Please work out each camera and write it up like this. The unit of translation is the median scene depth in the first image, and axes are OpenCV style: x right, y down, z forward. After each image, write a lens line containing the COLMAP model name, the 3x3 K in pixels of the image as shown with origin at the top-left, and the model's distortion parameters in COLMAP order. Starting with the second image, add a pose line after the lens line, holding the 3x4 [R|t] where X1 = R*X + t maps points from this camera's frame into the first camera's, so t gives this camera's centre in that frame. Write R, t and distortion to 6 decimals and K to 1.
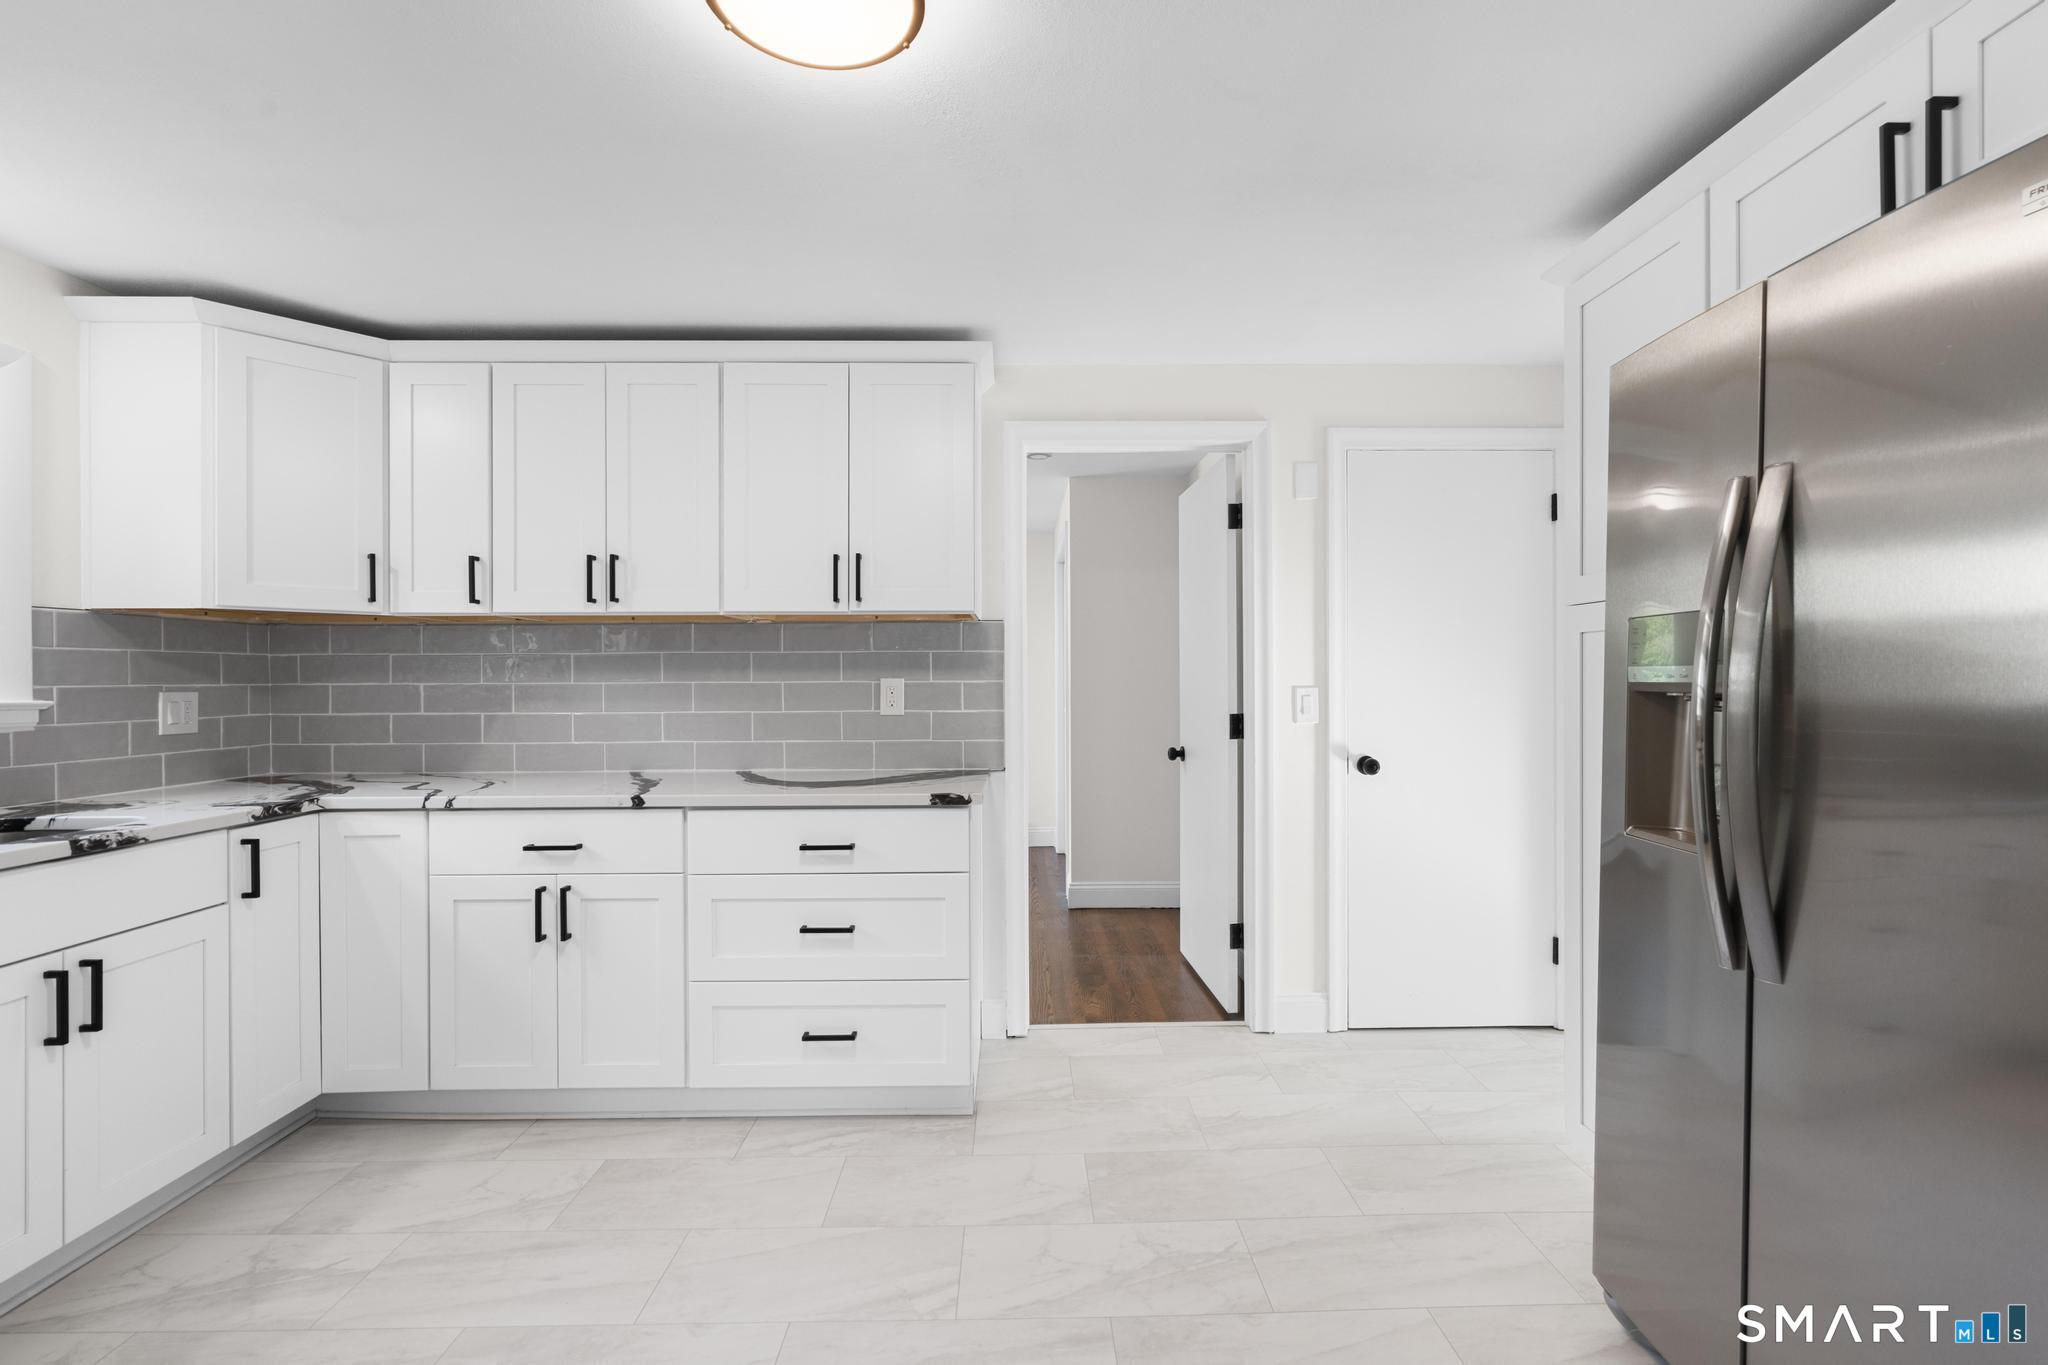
lens RADIAL K [[922.1, 0, 1035.1], [0, 922.1, 676.2], [0, 0, 1]] dist [-0.010676, 0.007104]
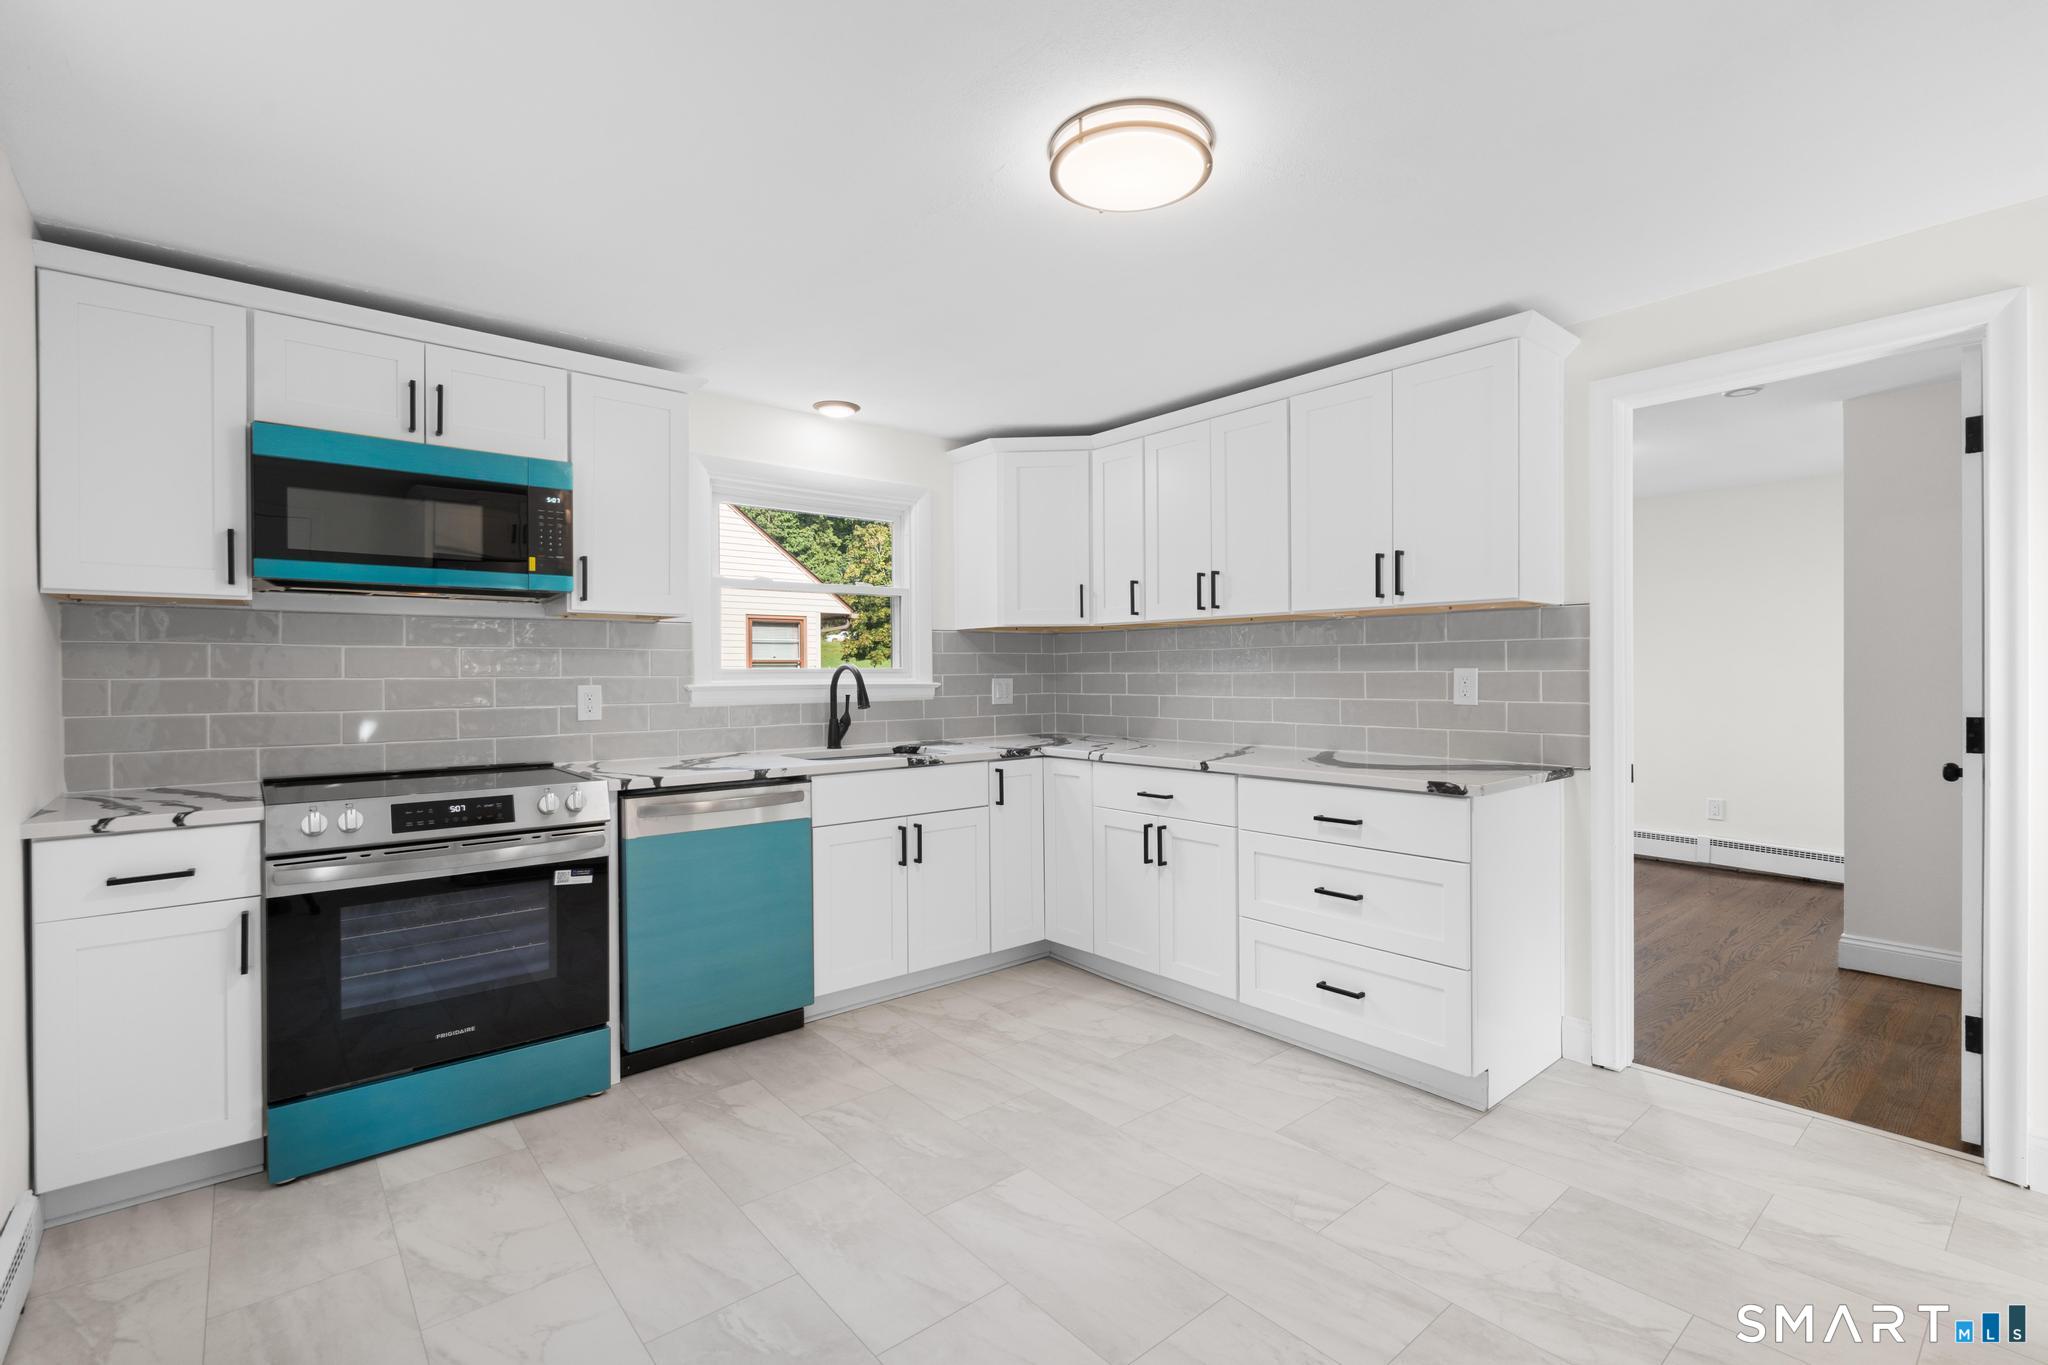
lens RADIAL K [[922.1, 0, 1035.1], [0, 922.1, 676.2], [0, 0, 1]] dist [-0.010676, 0.007104]
pose [[0.635970, 0.003515, -0.771706, 0.399001], [0.006857, 0.999924, 0.010205, -0.003064], [0.771684, -0.011781, 0.635897, 0.009291]]
